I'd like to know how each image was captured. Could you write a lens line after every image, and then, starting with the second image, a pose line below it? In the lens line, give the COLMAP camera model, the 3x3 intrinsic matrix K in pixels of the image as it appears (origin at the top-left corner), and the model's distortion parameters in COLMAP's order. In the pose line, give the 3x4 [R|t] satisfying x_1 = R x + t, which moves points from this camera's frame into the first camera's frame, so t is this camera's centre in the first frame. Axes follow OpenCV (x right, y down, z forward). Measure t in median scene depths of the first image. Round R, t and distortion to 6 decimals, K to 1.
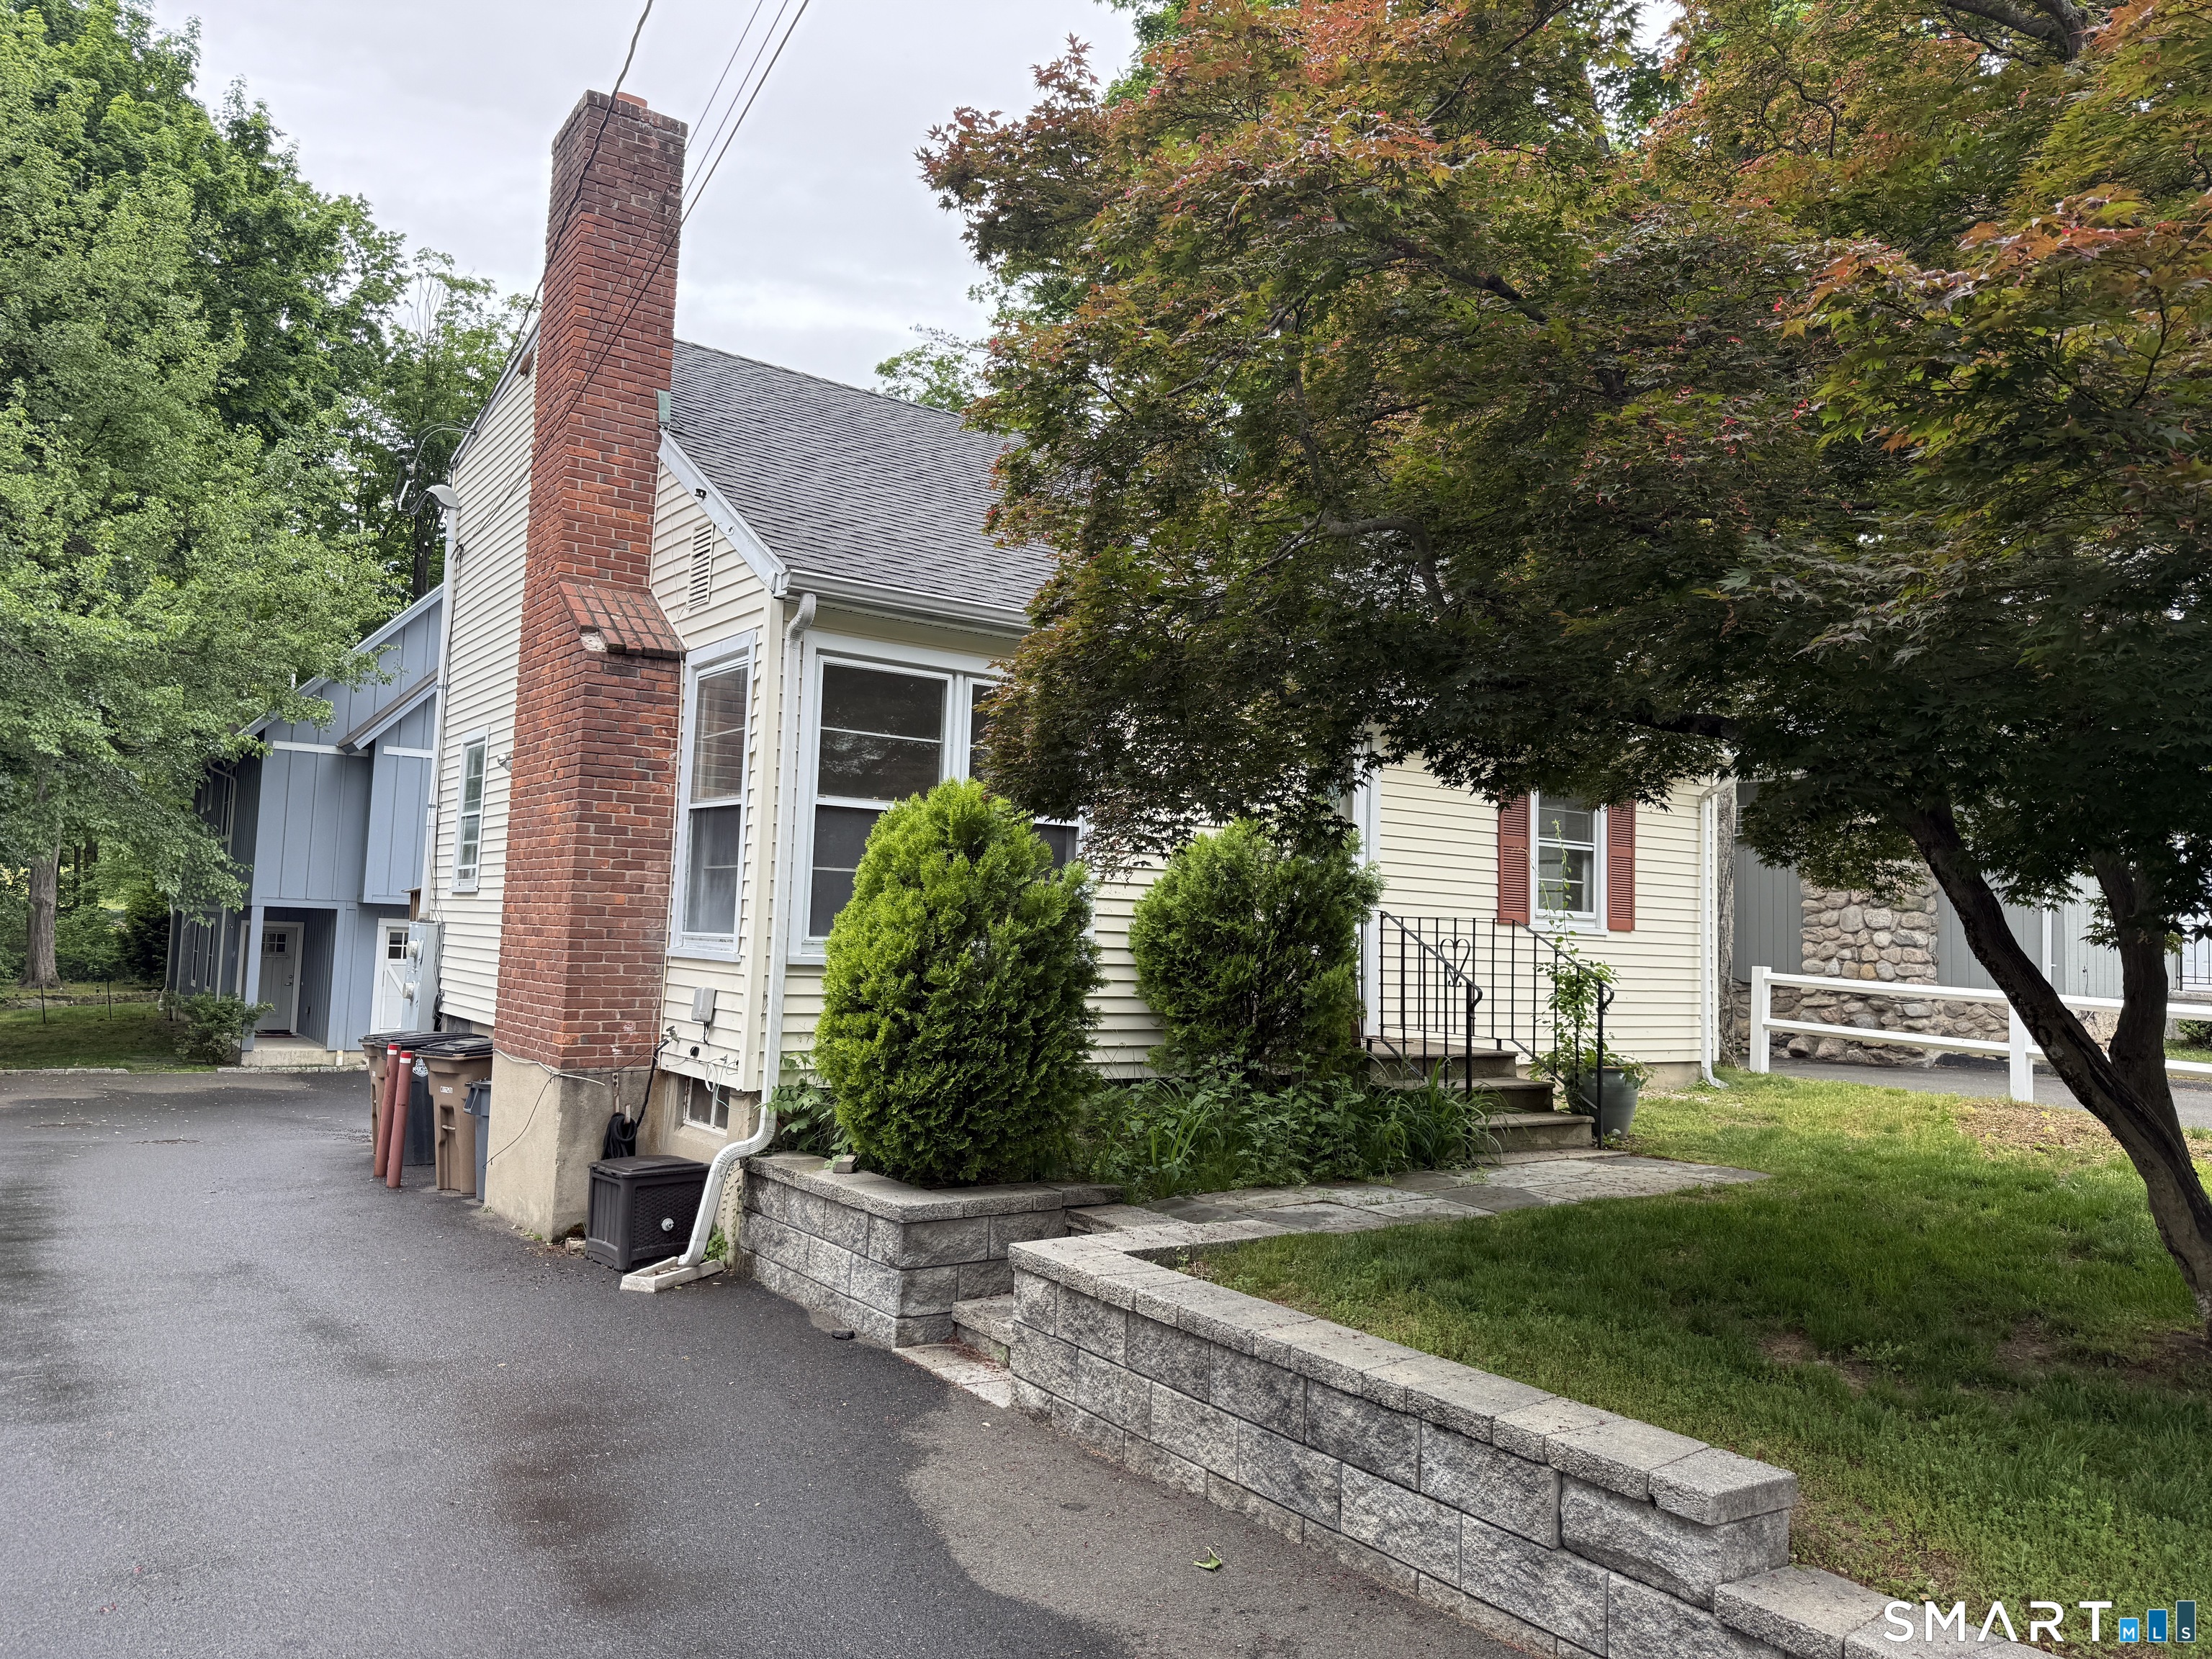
lens RADIAL K [[1556.2, 0, 1084.3], [0, 1556.2, 810.7], [0, 0, 1]] dist [0.049979, -0.049399]
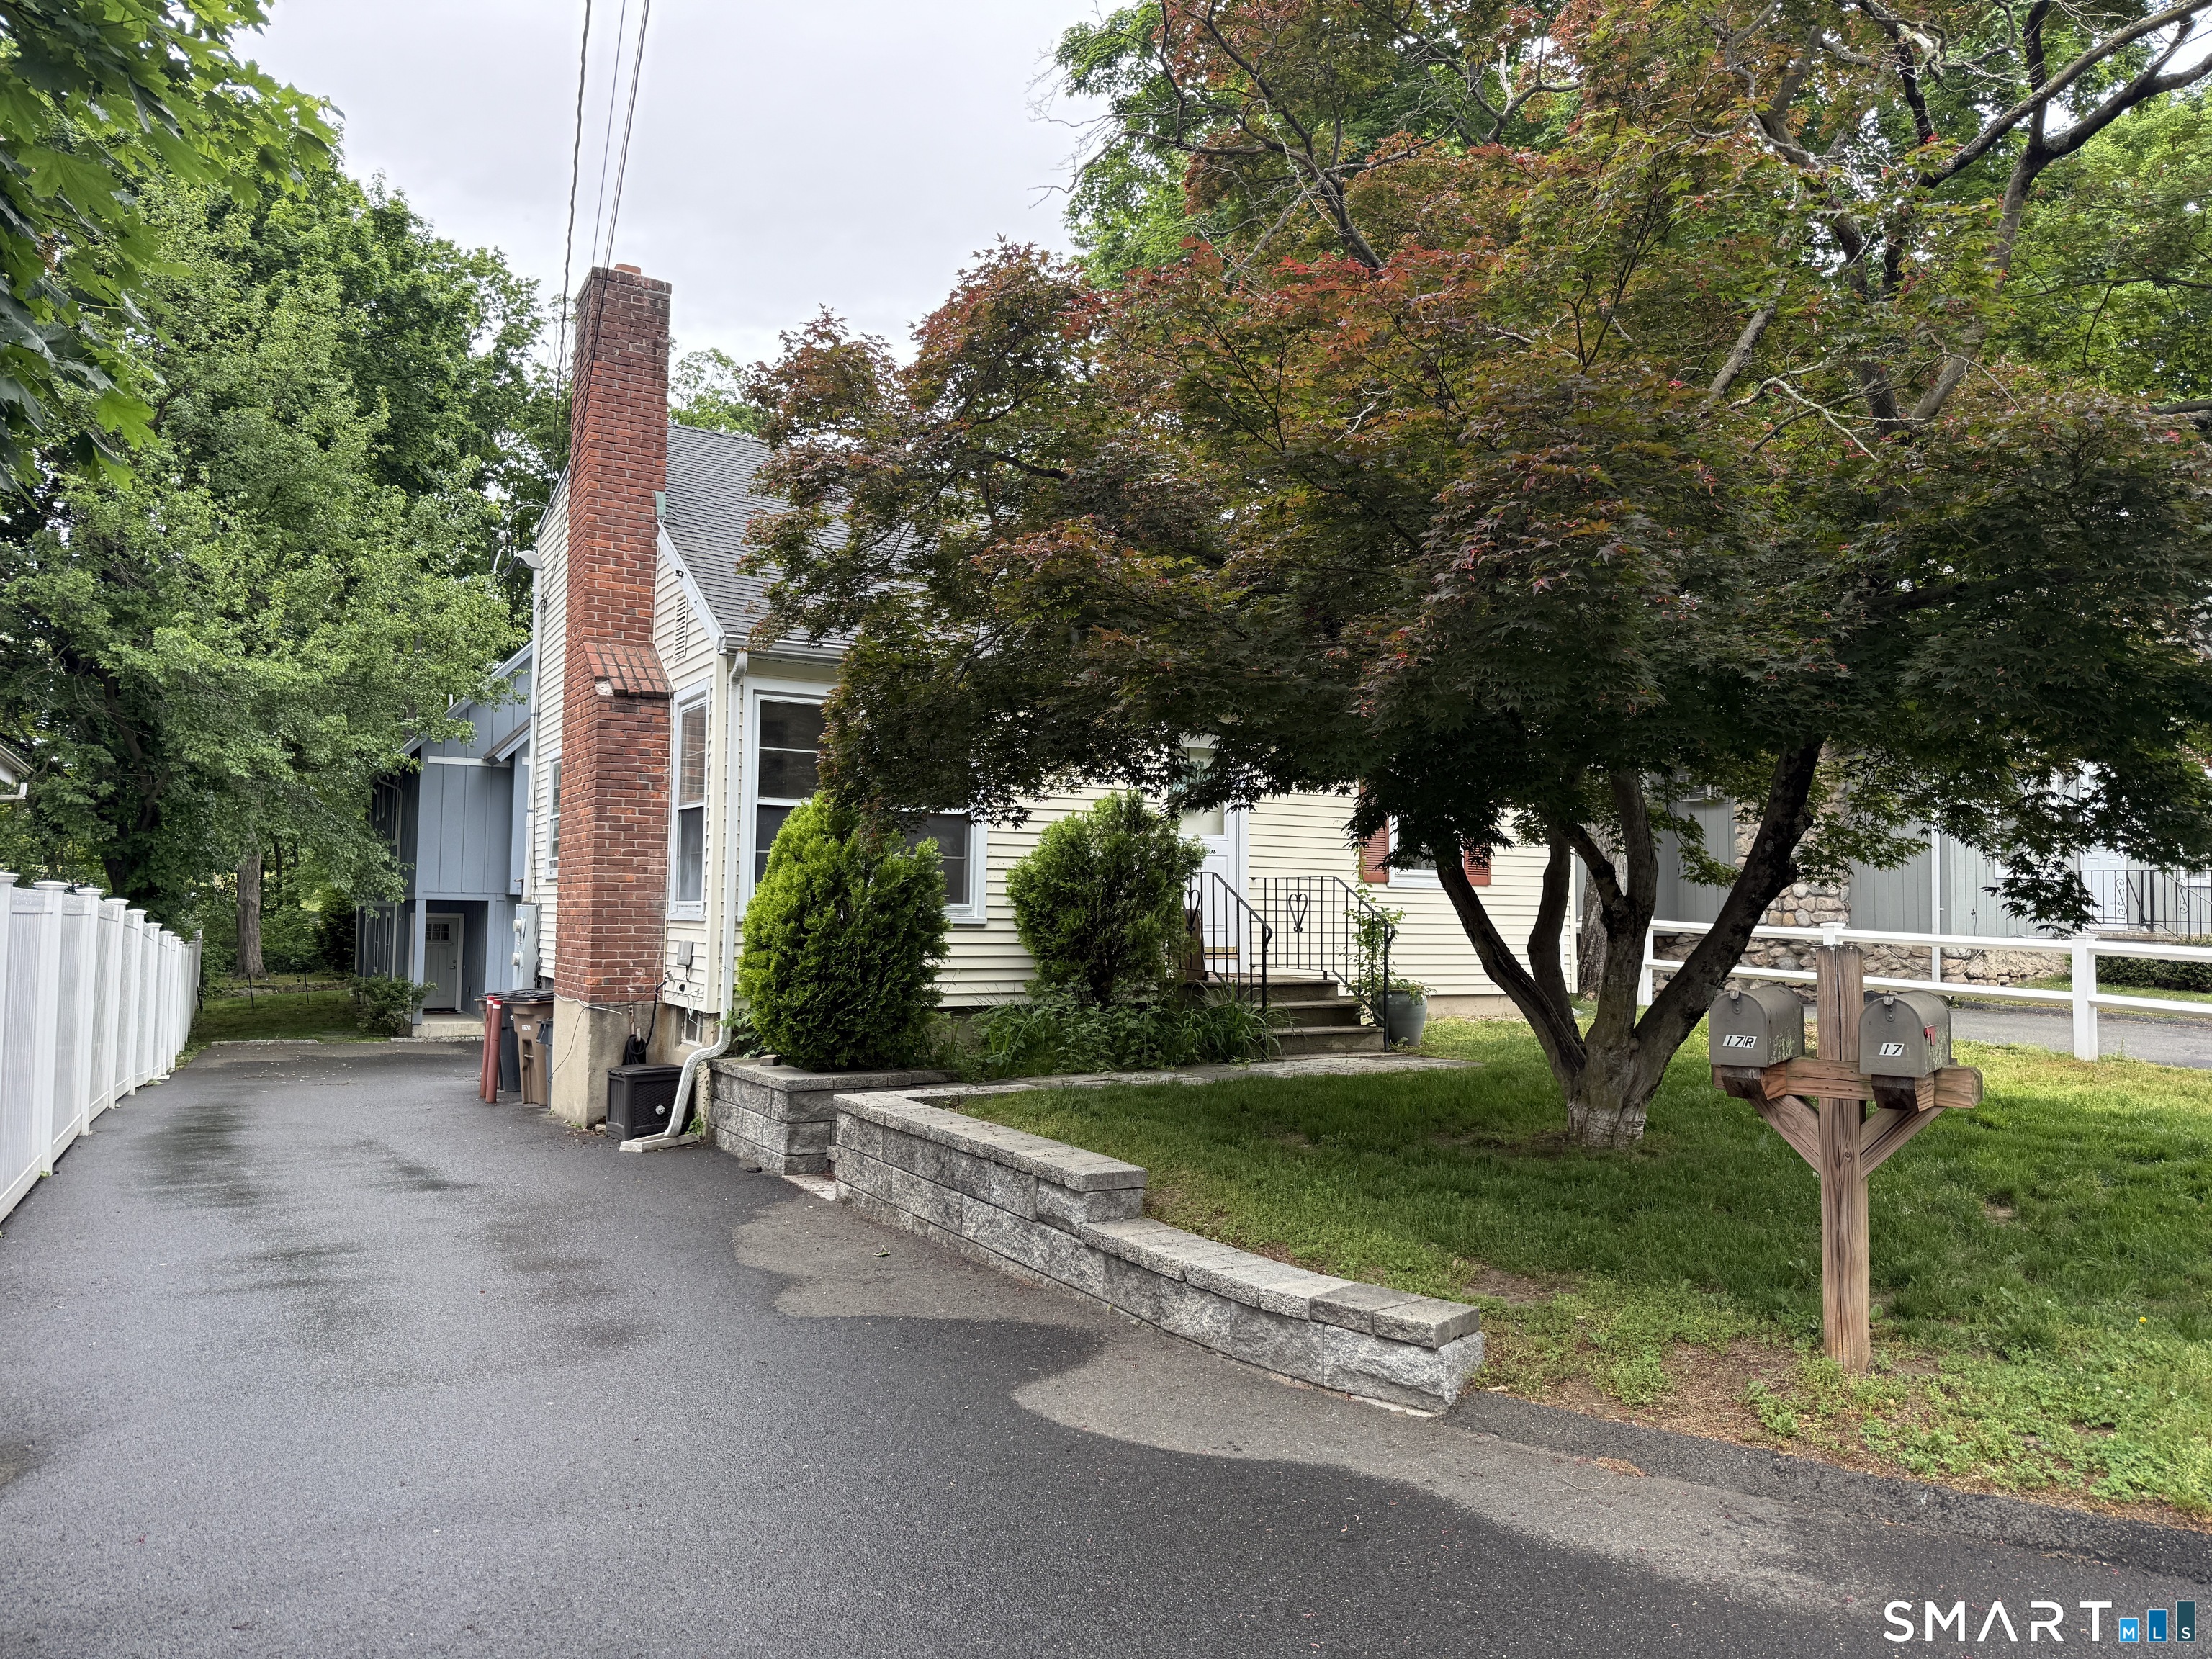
lens RADIAL K [[1556.2, 0, 1094.0], [0, 1556.2, 825.0], [0, 0, 1]] dist [0.049979, -0.049399]
pose [[0.995253, -0.029385, -0.092776, 0.210591], [0.031280, 0.999329, 0.019044, -0.002231], [0.092154, -0.021855, 0.995505, -0.283238]]
